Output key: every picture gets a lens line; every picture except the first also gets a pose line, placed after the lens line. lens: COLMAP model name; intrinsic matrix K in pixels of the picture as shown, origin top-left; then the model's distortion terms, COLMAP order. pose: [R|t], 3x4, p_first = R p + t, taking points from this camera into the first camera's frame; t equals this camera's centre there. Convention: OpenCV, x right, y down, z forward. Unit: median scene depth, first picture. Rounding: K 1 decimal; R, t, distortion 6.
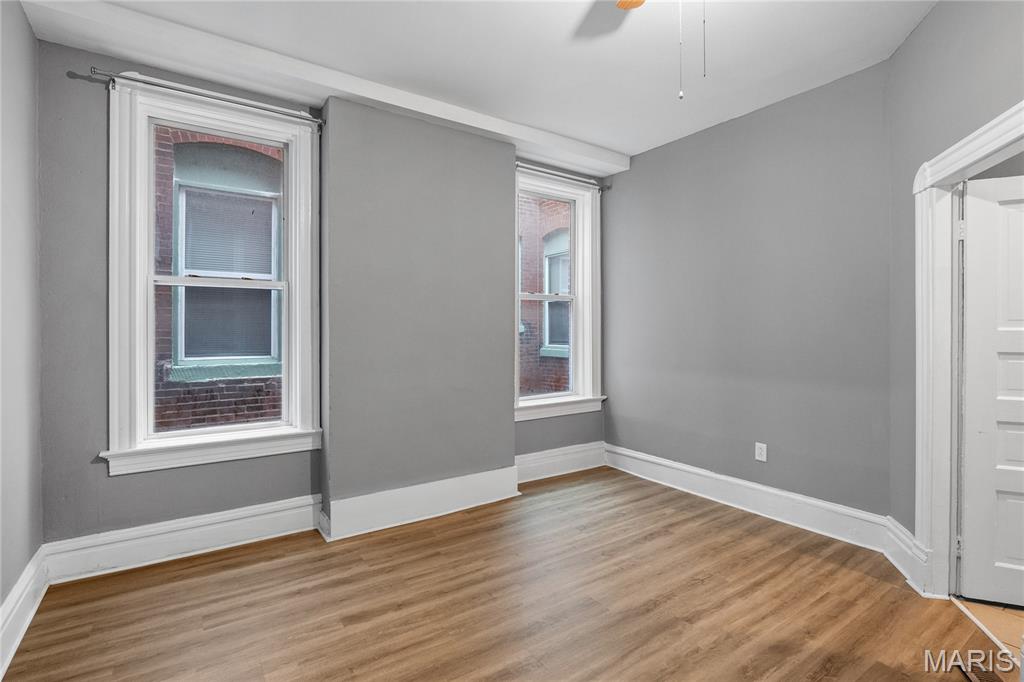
lens RADIAL K [[485.4, 0, 513.5], [0, 485.4, 329.7], [0, 0, 1]] dist [-0.004093, -0.001620]
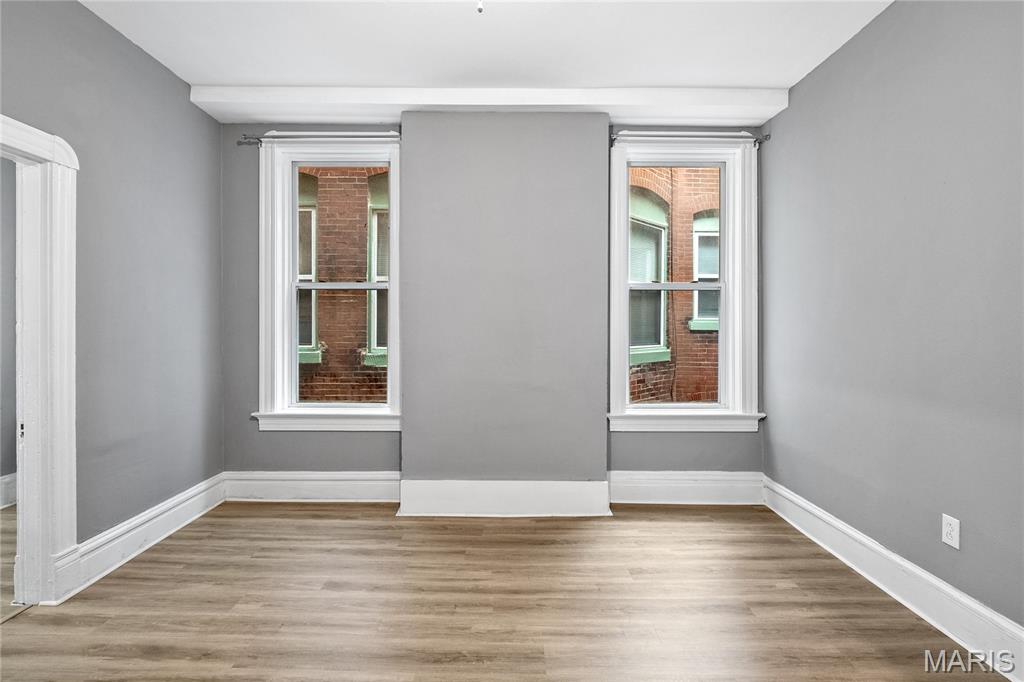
lens RADIAL K [[485.4, 0, 497.4], [0, 485.4, 332.4], [0, 0, 1]] dist [-0.004093, -0.001620]
pose [[0.822746, 0.012796, -0.568266, 0.425639], [-0.003580, 0.999843, 0.017331, -0.003917], [0.568399, -0.012225, 0.822663, 0.214641]]
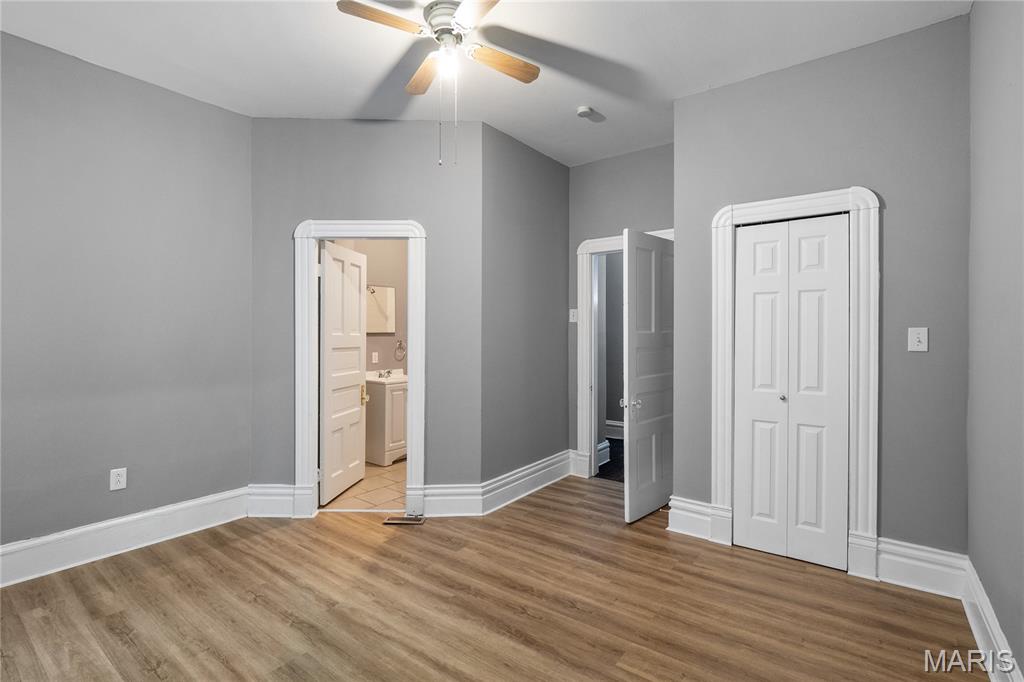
lens RADIAL K [[485.4, 0, 503.3], [0, 485.4, 338.9], [0, 0, 1]] dist [-0.004093, -0.001620]
pose [[-0.303007, -0.006840, 0.952964, -0.550433], [0.000583, 0.999973, 0.007362, 0.001444], [-0.952988, 0.002787, -0.302994, 0.682919]]
